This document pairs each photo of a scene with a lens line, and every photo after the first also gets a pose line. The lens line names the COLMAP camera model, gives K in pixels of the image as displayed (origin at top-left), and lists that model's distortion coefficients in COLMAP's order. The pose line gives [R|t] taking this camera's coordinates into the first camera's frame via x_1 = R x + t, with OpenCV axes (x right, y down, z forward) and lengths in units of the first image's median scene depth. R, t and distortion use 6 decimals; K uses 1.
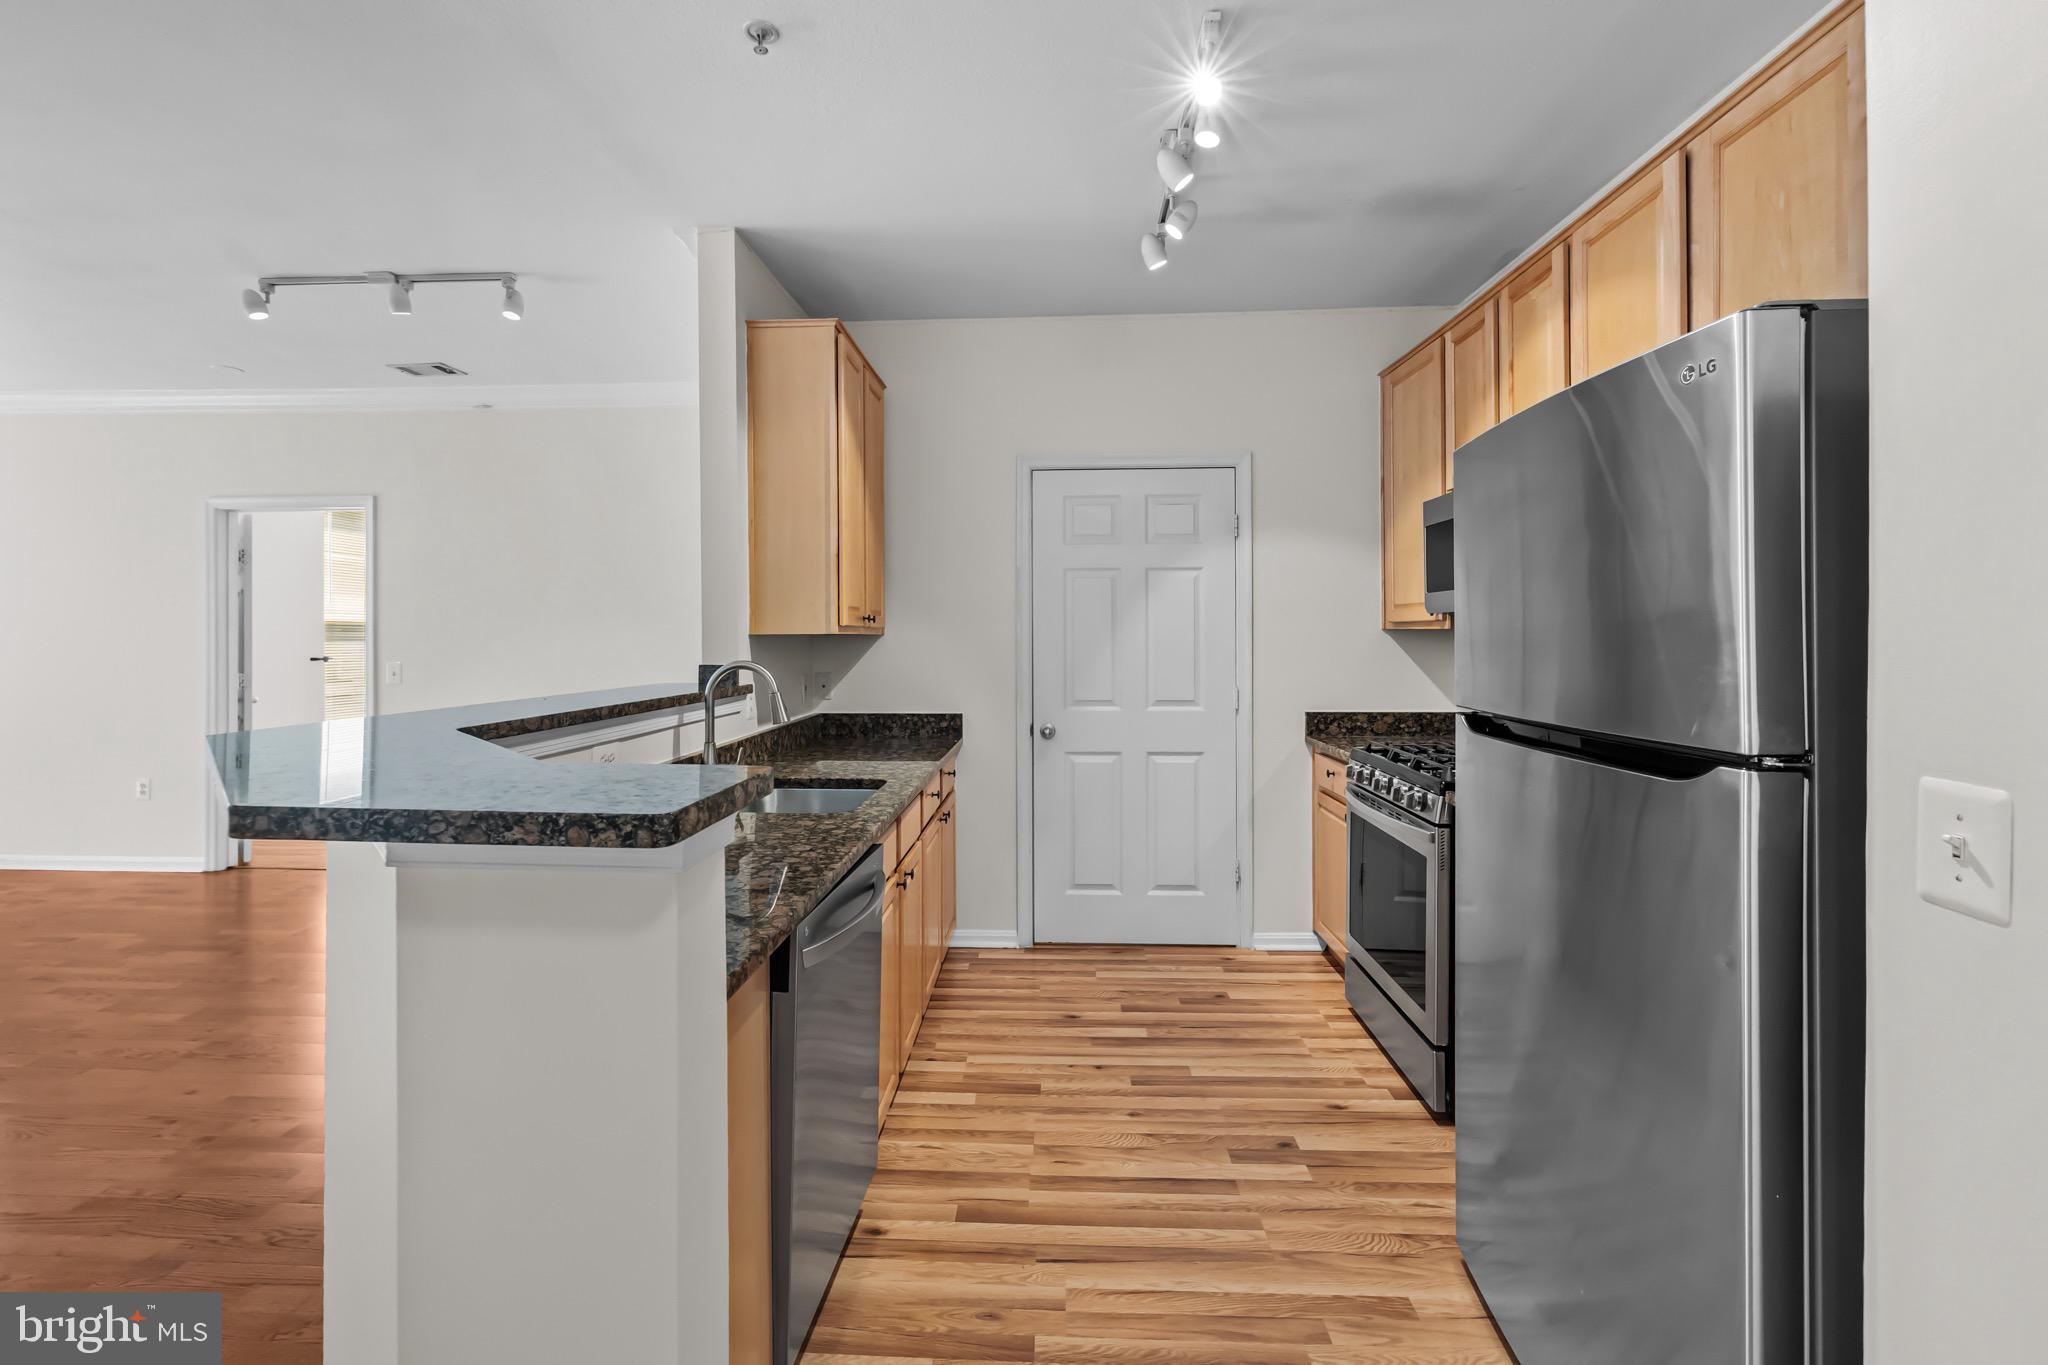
lens RADIAL K [[874.6, 0, 999.5], [0, 874.6, 631.8], [0, 0, 1]] dist [0.005987, -0.002166]
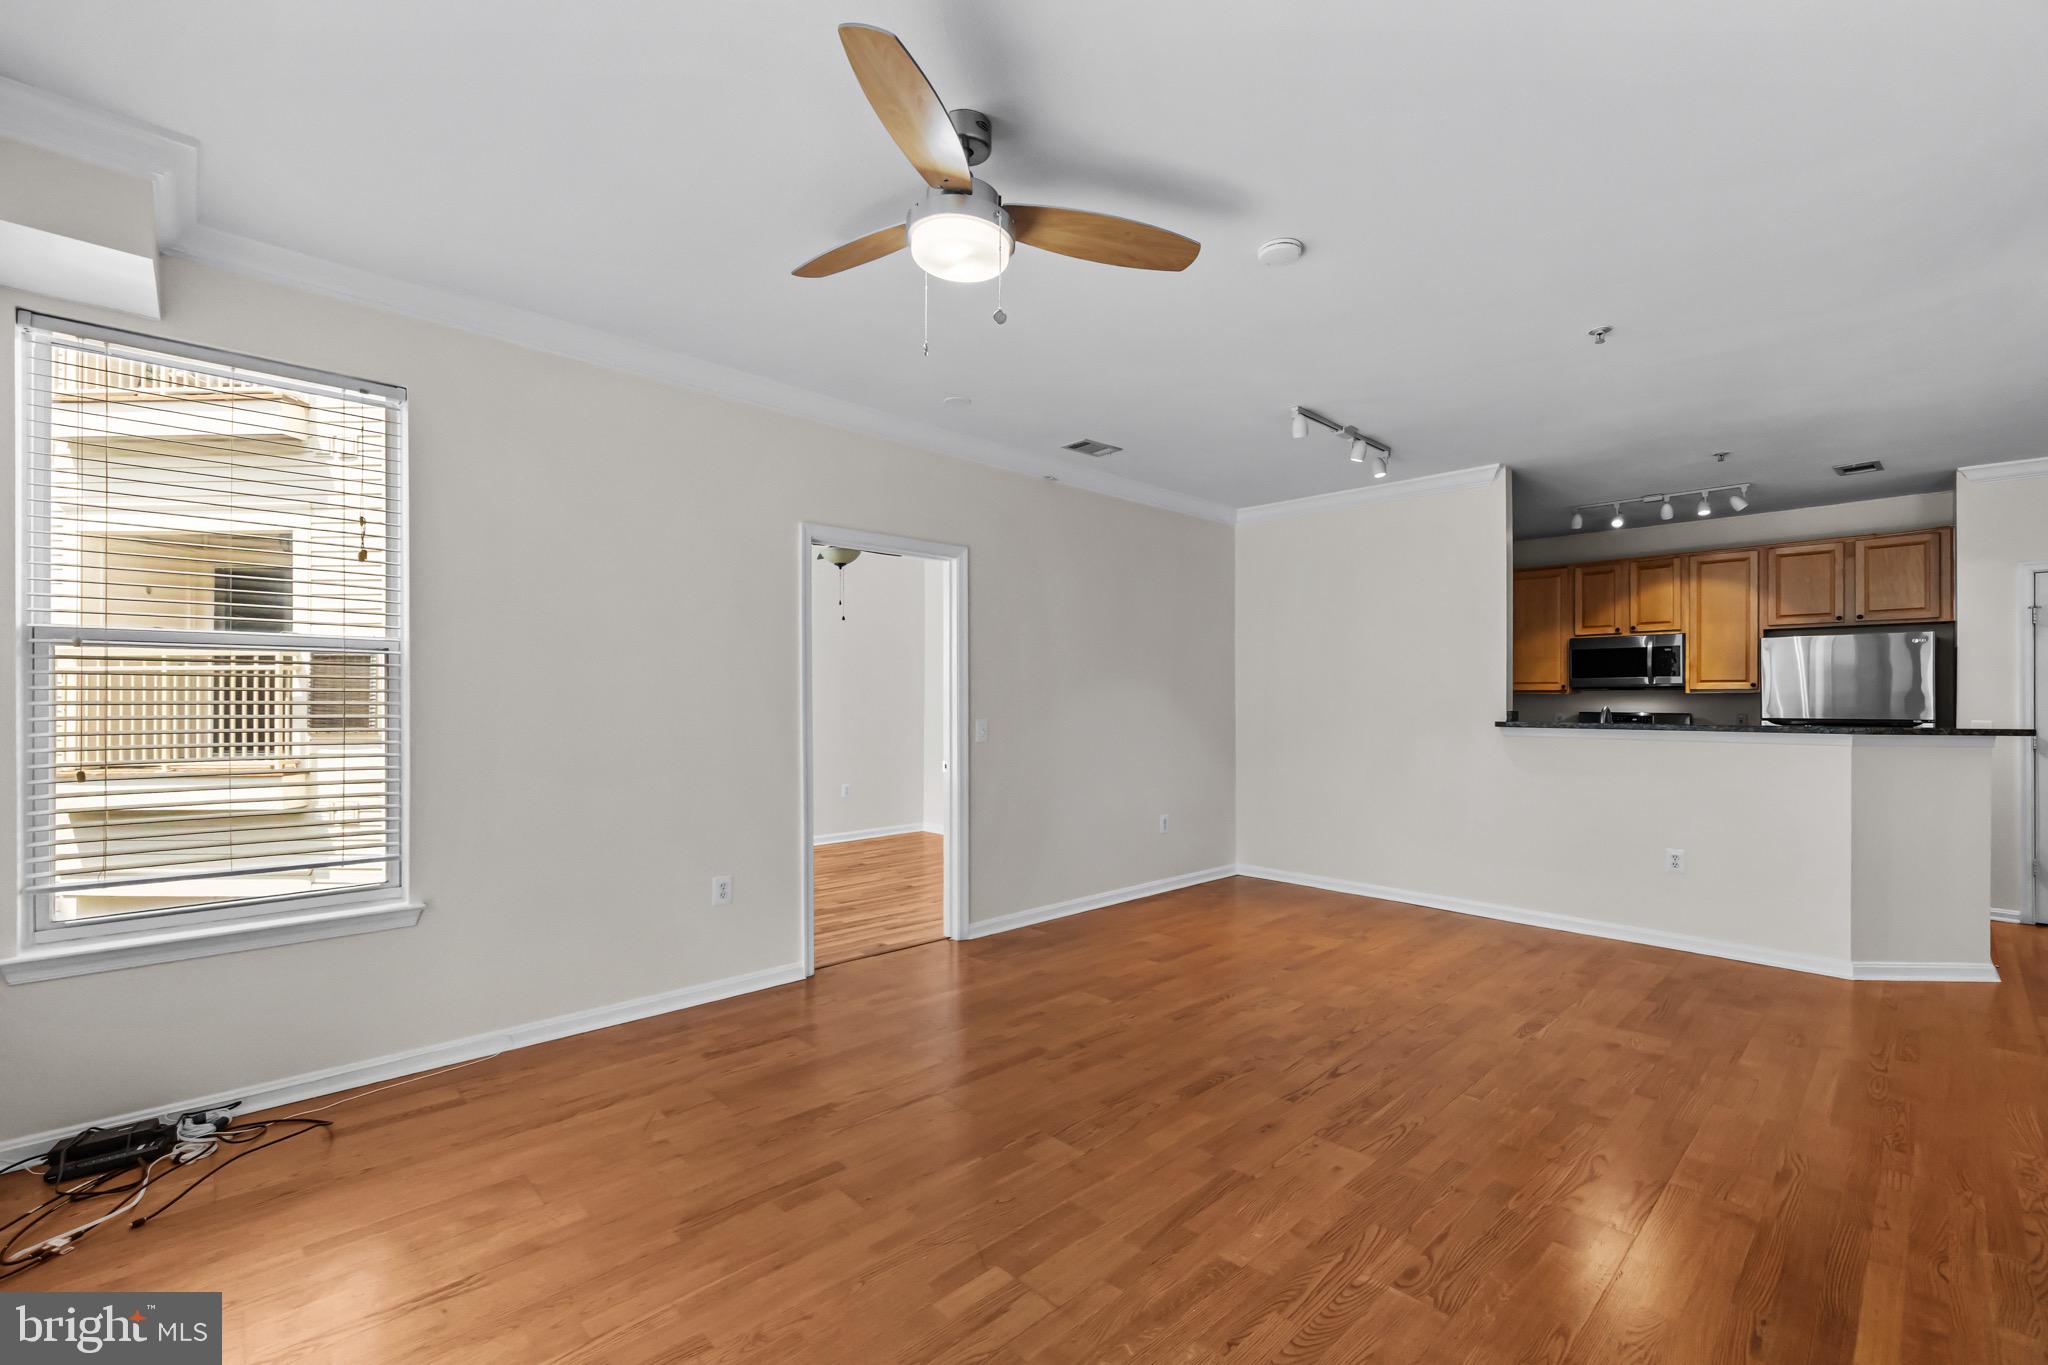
lens RADIAL K [[874.6, 0, 1033.7], [0, 874.6, 696.7], [0, 0, 1]] dist [0.005987, -0.002166]
pose [[0.678697, 0.006677, 0.734388, -1.834002], [-0.005597, 0.999977, -0.003919, 0.017582], [-0.734397, -0.001451, 0.678719, 0.395786]]
